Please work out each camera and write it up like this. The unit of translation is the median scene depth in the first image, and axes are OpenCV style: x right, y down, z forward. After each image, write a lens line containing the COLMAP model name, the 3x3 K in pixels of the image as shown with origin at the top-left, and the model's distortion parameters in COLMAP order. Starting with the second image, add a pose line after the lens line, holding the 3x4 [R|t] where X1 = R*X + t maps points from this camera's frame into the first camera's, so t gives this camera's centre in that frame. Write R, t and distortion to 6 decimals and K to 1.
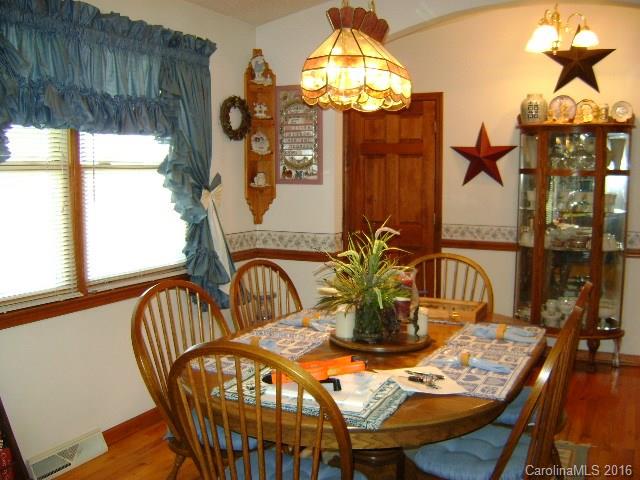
lens RADIAL K [[649.2, 0, 320.0], [0, 649.2, 240.0], [0, 0, 1]] dist [-0.142769, 0.048586]
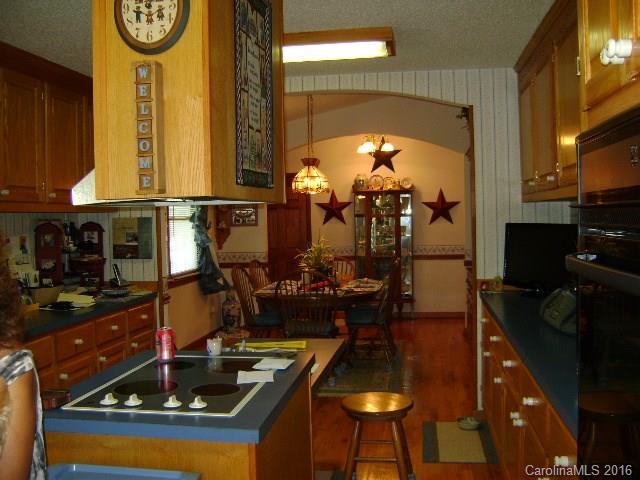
lens RADIAL K [[649.2, 0, 320.0], [0, 649.2, 240.0], [0, 0, 1]] dist [-0.142769, 0.048586]
pose [[0.953484, -0.034755, 0.299435, -0.365849], [0.056173, 0.996418, -0.063217, 0.078049], [-0.296165, 0.077096, 0.952020, -0.783865]]
